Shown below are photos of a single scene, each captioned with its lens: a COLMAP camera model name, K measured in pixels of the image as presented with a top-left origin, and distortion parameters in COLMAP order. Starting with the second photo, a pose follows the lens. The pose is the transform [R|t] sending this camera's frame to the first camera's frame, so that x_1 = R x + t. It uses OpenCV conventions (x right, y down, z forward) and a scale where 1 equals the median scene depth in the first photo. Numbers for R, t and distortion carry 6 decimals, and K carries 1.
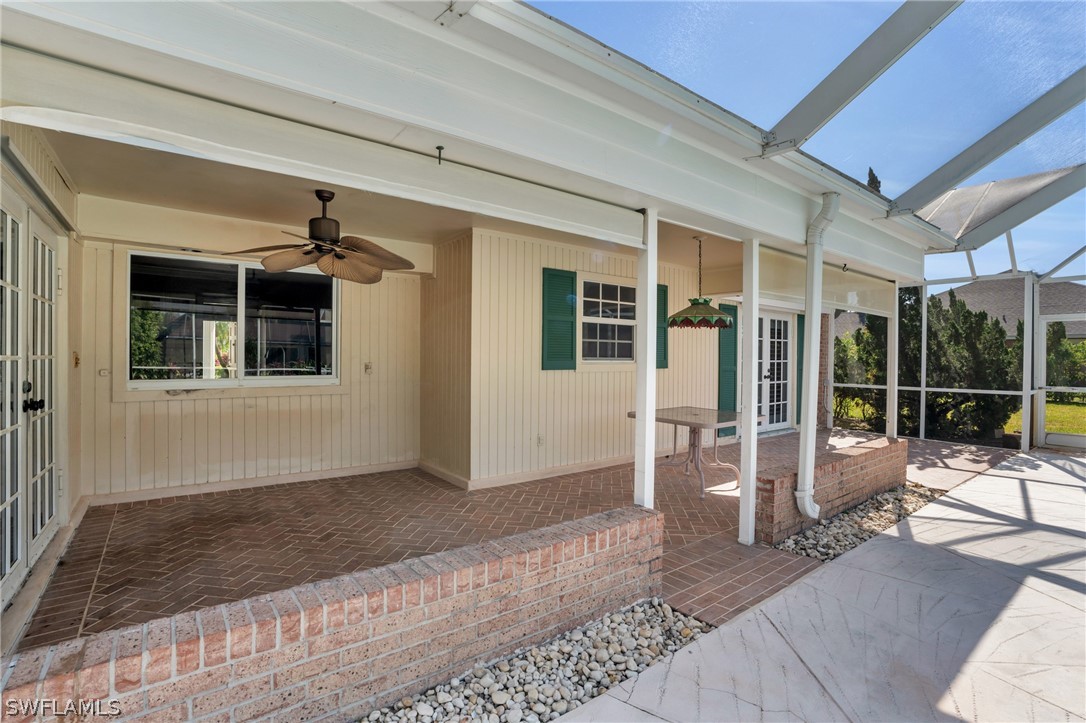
lens RADIAL K [[492.6, 0, 539.9], [0, 492.6, 358.5], [0, 0, 1]] dist [-0.030723, 0.001526]
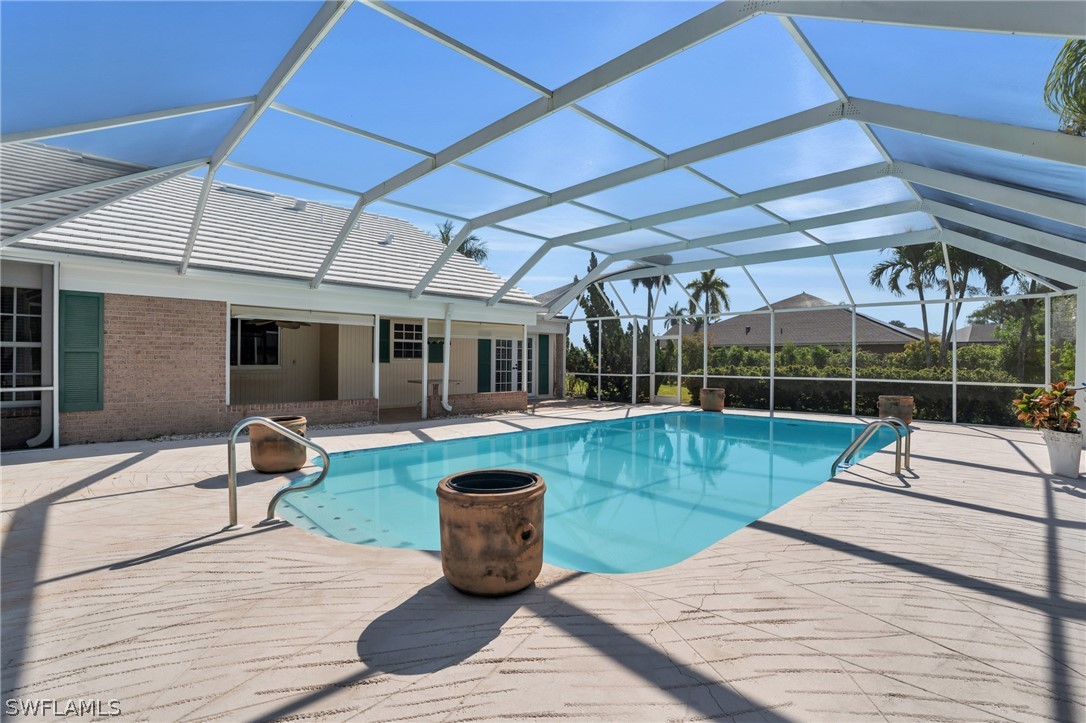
lens RADIAL K [[492.6, 0, 547.3], [0, 492.6, 360.1], [0, 0, 1]] dist [-0.030723, 0.001526]
pose [[0.990275, -0.001387, 0.139115, 0.459141], [0.001071, 0.999997, 0.002349, 0.006621], [-0.139118, -0.002177, 0.990273, -1.301348]]
